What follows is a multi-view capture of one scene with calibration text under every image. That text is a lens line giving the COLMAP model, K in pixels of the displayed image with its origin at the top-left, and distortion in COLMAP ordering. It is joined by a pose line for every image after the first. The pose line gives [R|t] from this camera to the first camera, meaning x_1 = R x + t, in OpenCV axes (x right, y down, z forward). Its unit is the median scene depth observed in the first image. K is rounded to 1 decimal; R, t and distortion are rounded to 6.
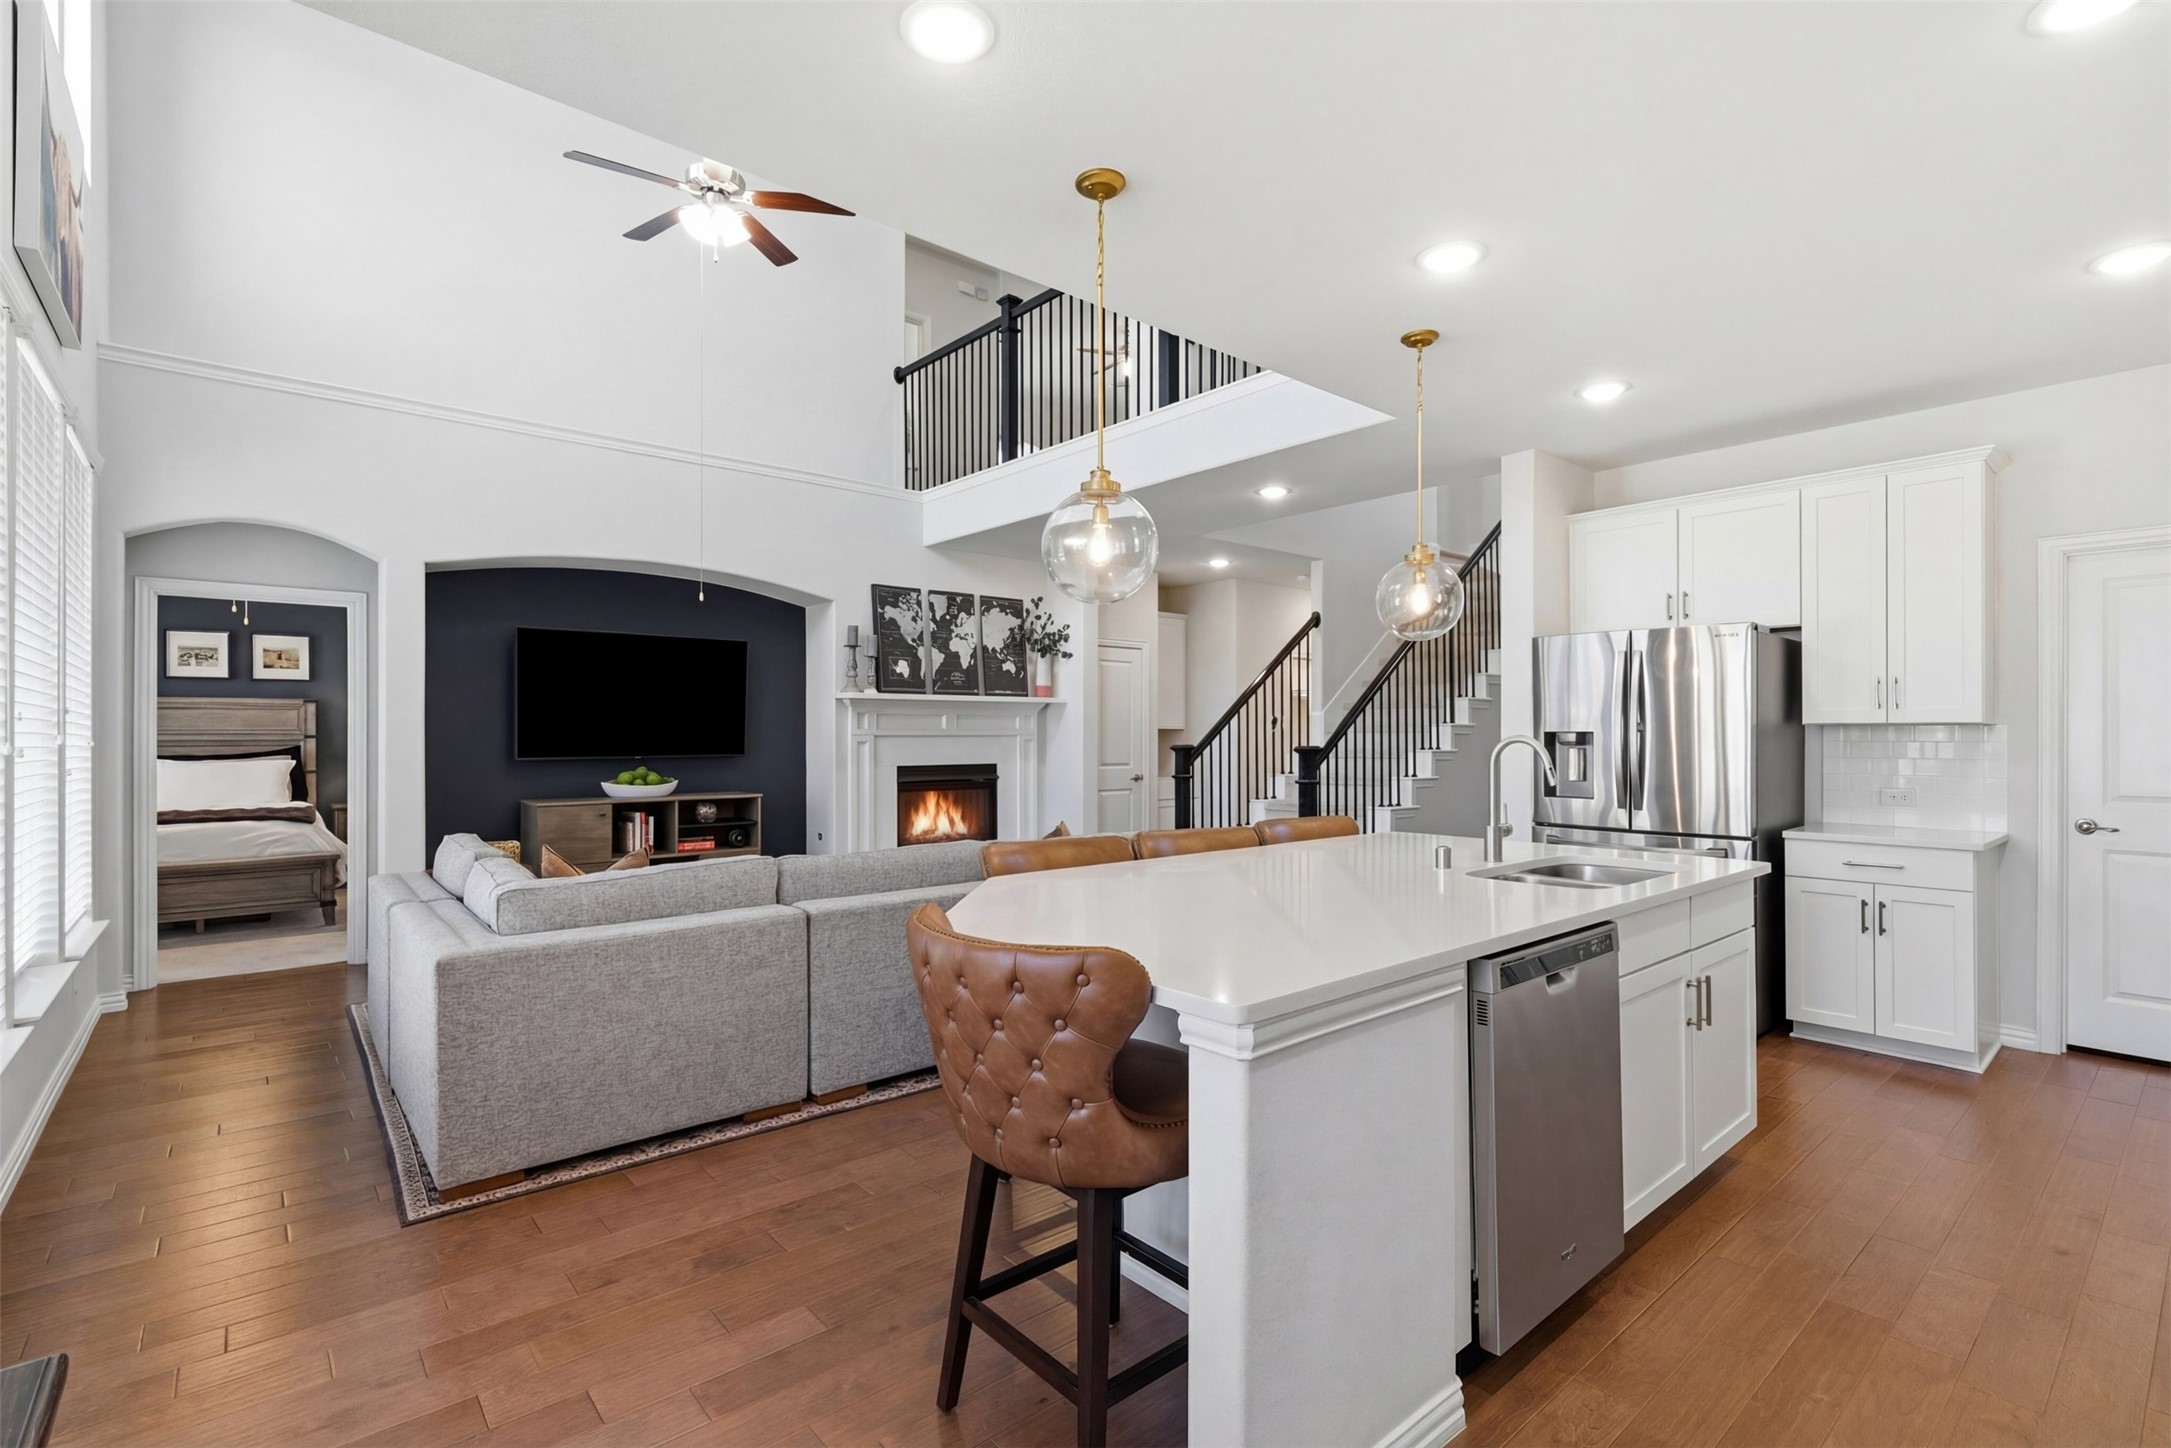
lens RADIAL K [[986.0, 0, 1080.2], [0, 986.0, 723.8], [0, 0, 1]] dist [-0.004968, 0.000487]
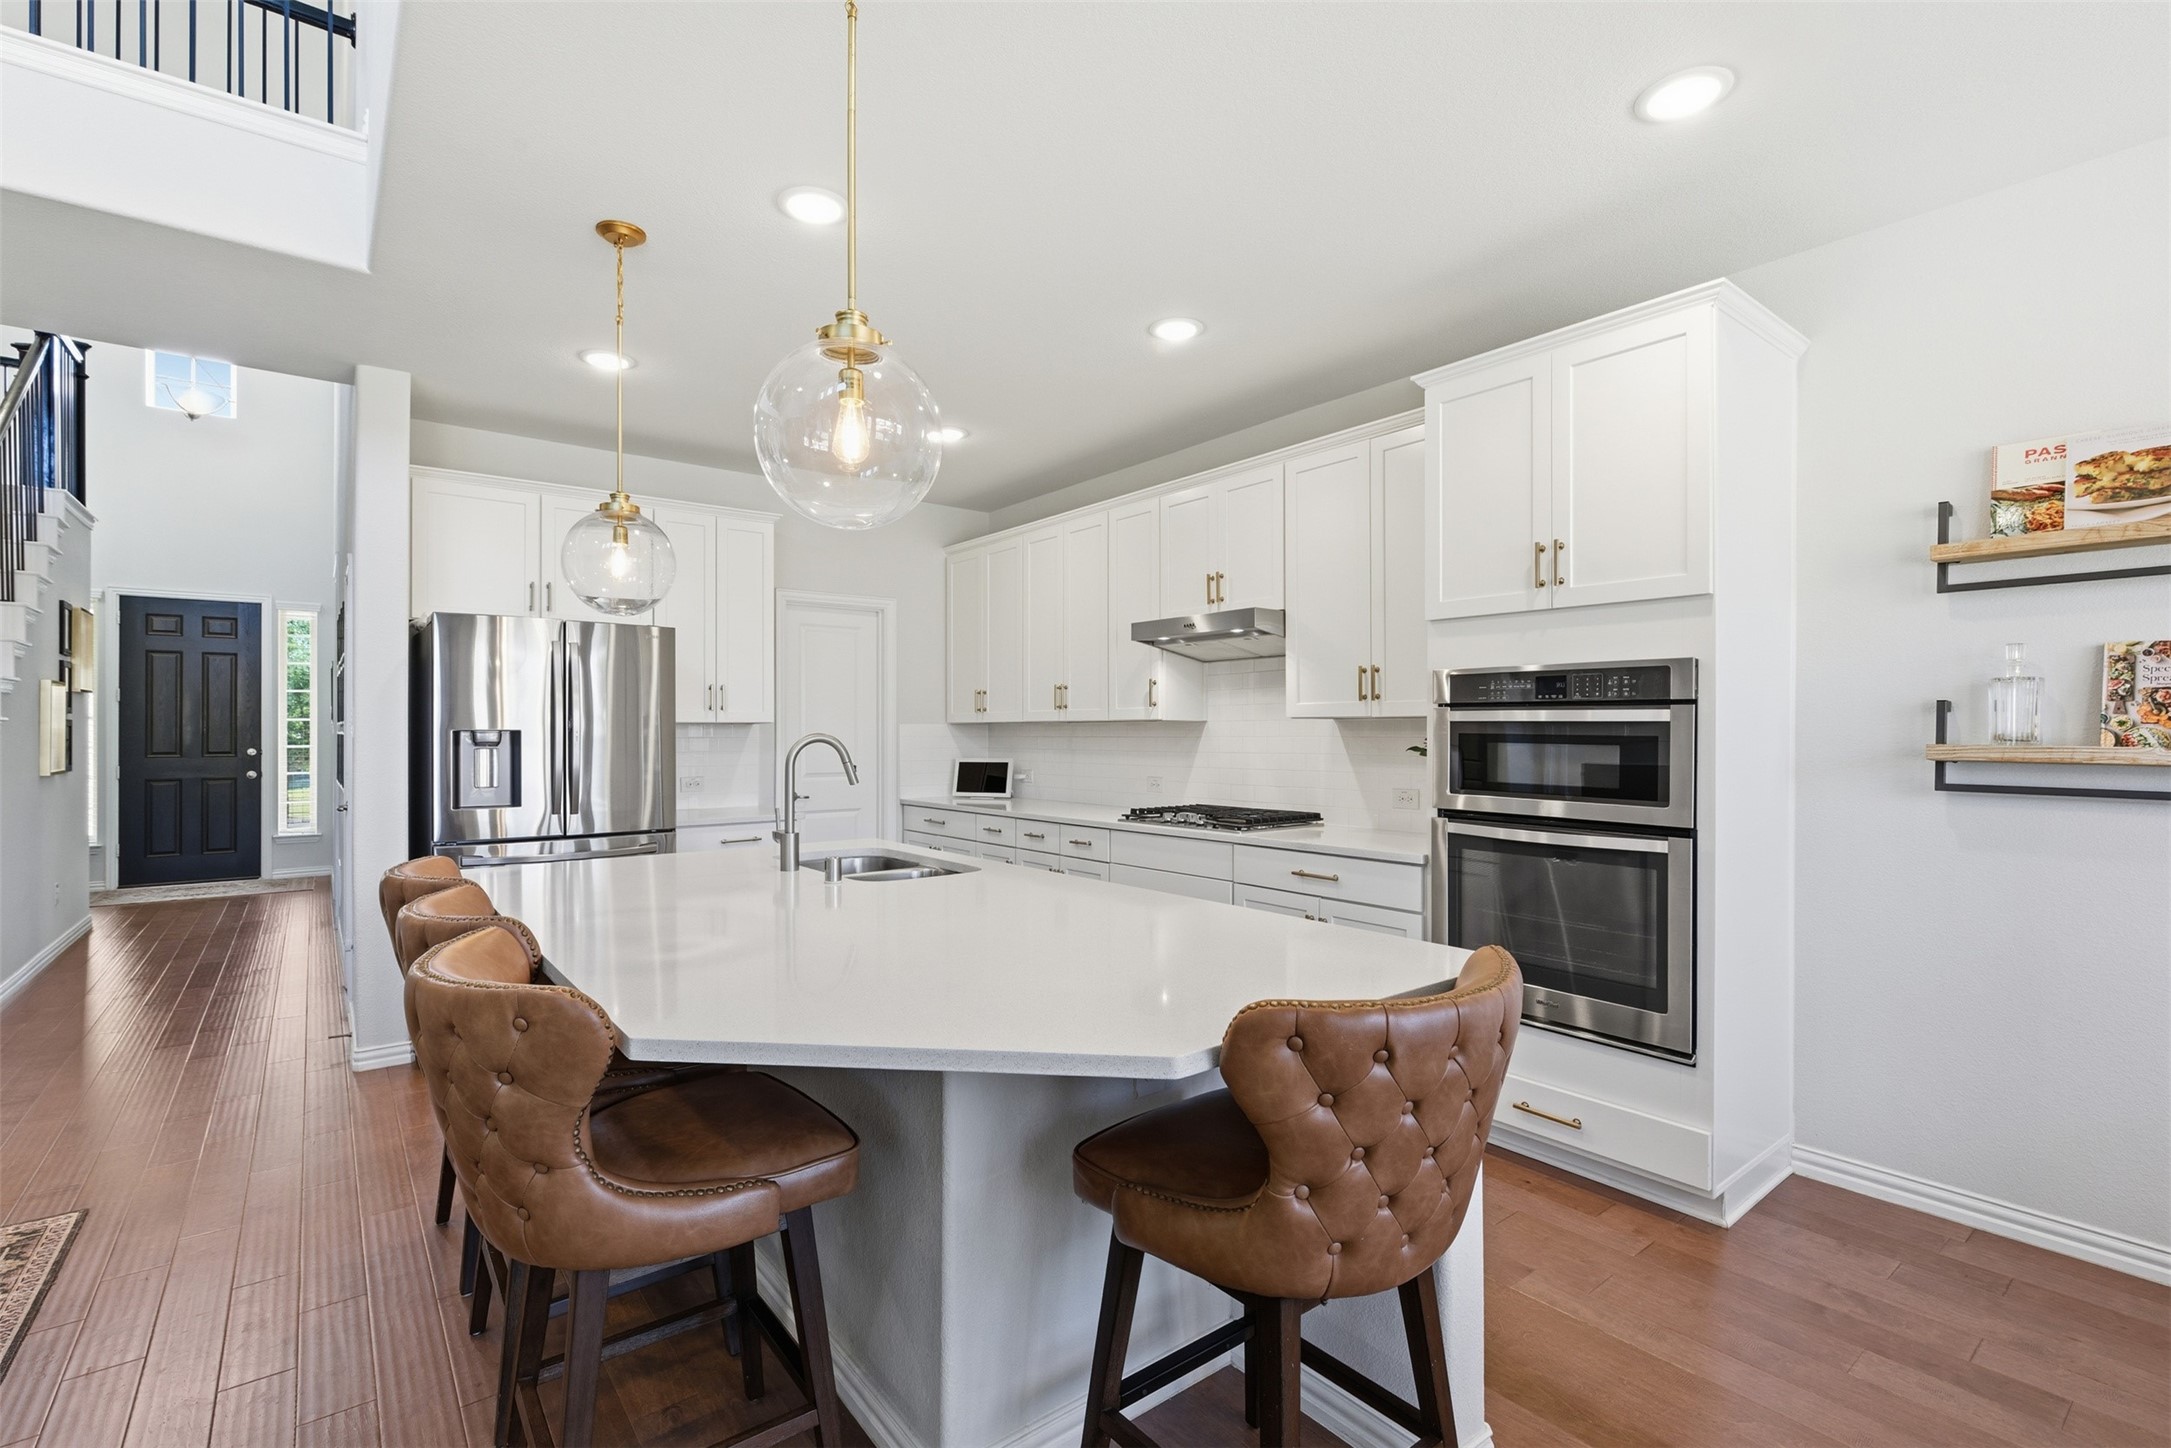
lens RADIAL K [[984.3, 0, 1082.3], [0, 984.3, 729.5], [0, 0, 1]] dist [-0.001474, -0.000279]
pose [[0.036075, 0.002090, 0.999347, -0.225001], [-0.011028, 0.999938, -0.001693, 0.002539], [-0.999288, -0.010960, 0.036096, 0.310913]]
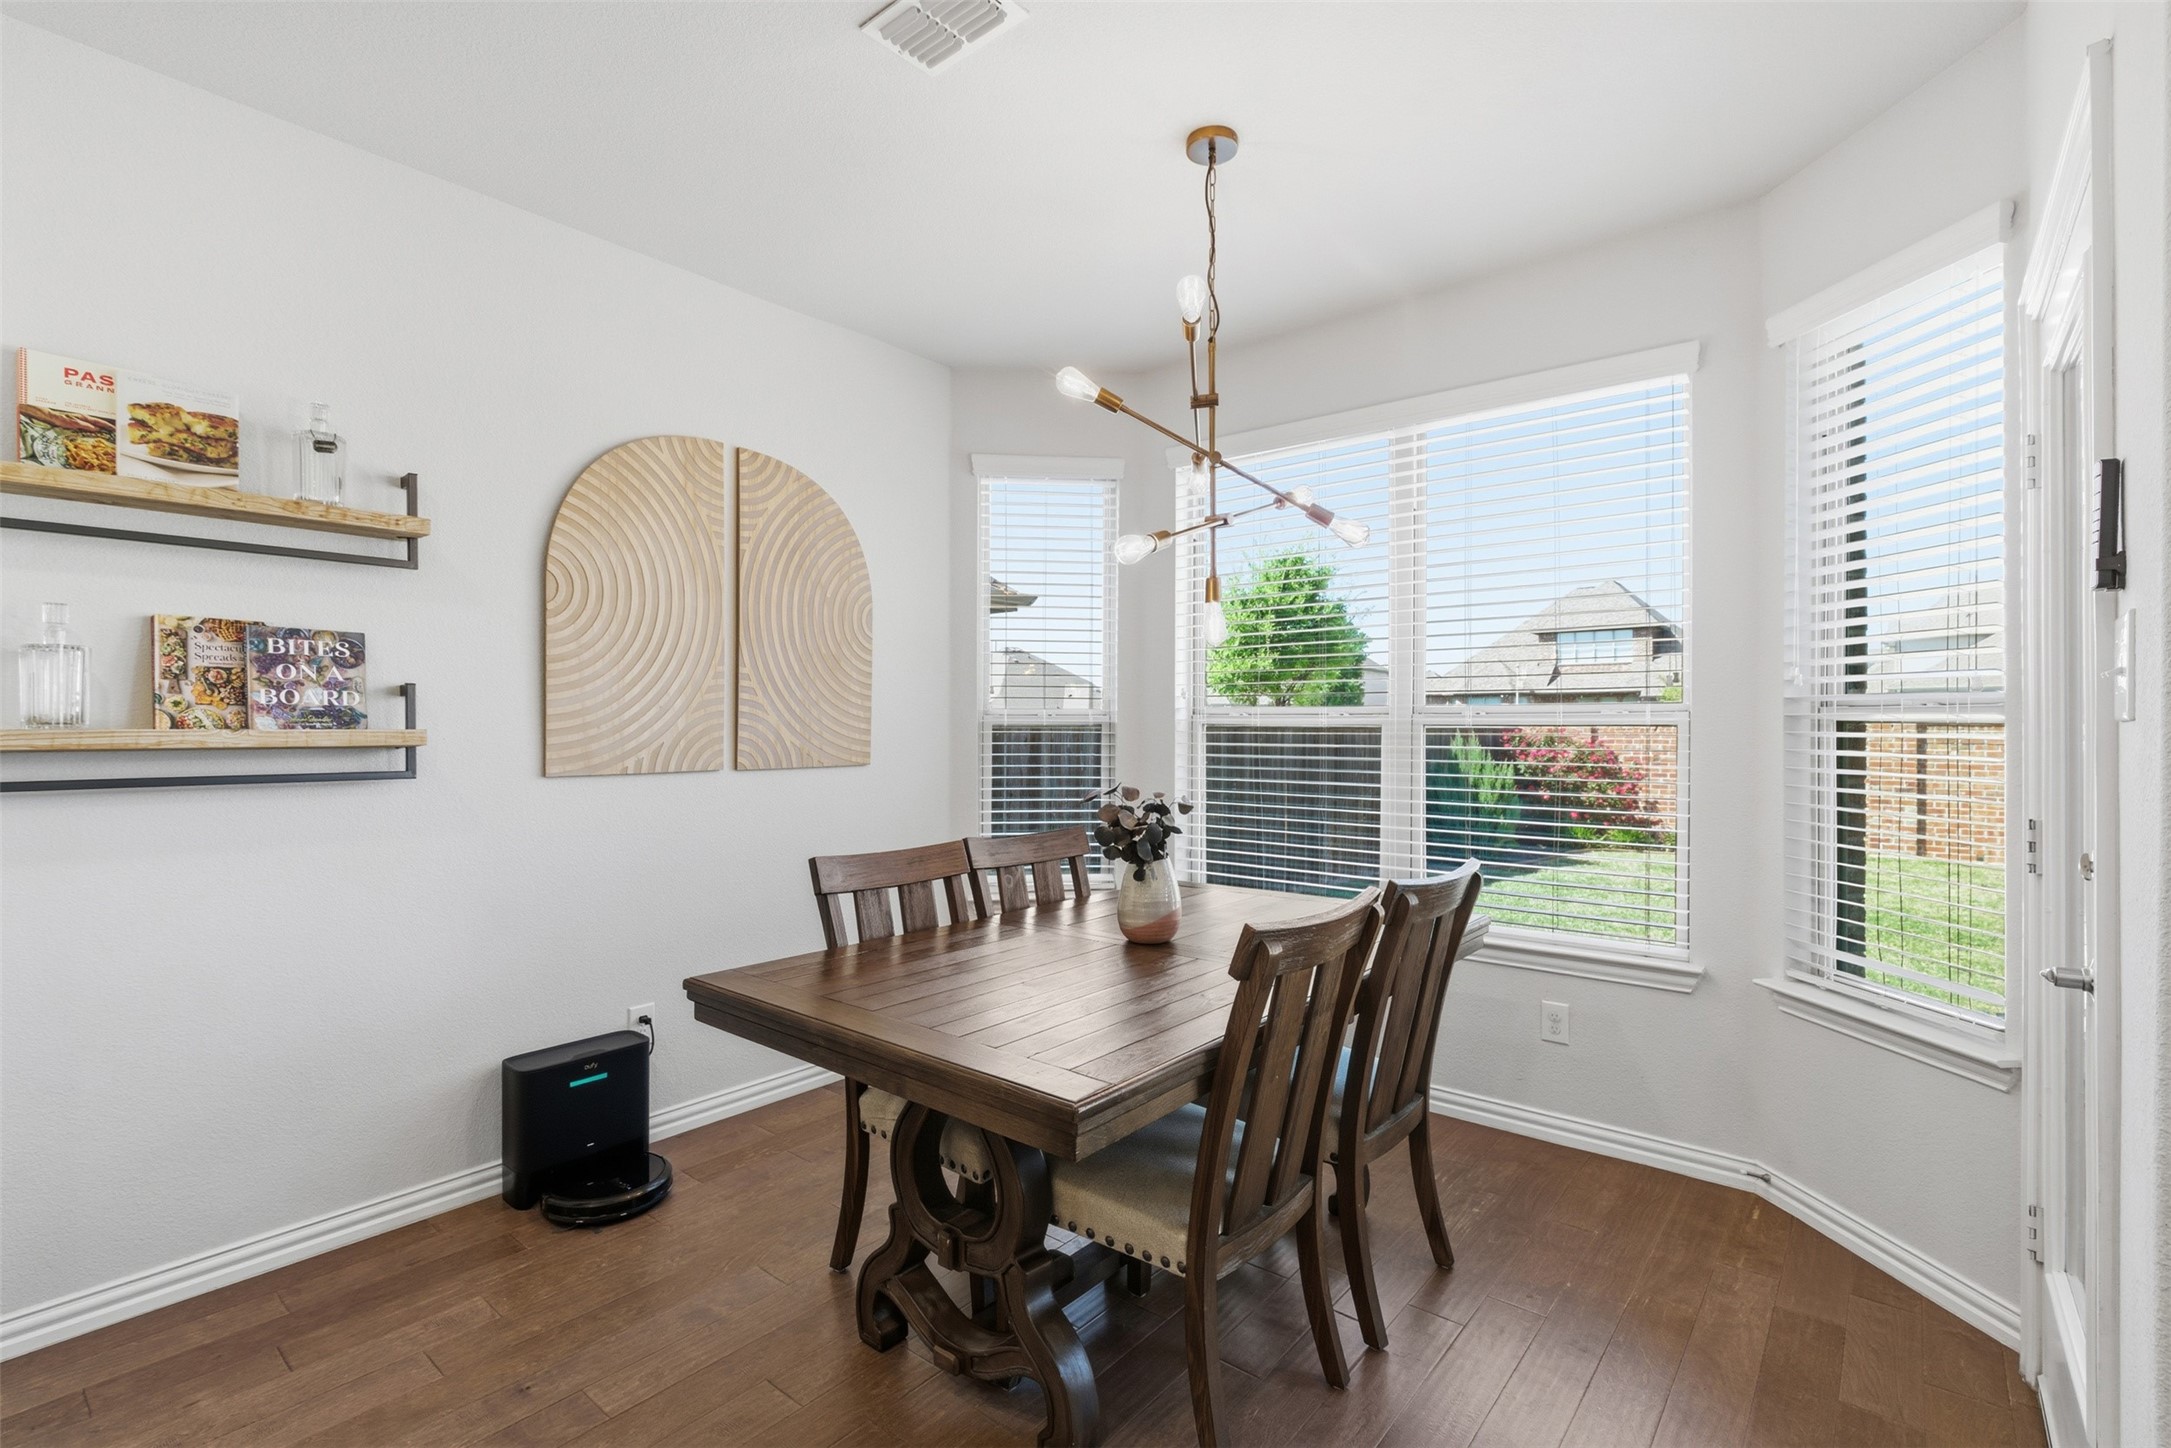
lens RADIAL K [[986.0, 0, 1080.2], [0, 986.0, 723.8], [0, 0, 1]] dist [-0.004968, 0.000487]
pose [[-0.985452, 0.003385, -0.169920, -0.097505], [0.005396, 0.999921, -0.011371, 0.007352], [0.169868, -0.012122, -0.985392, 0.318476]]
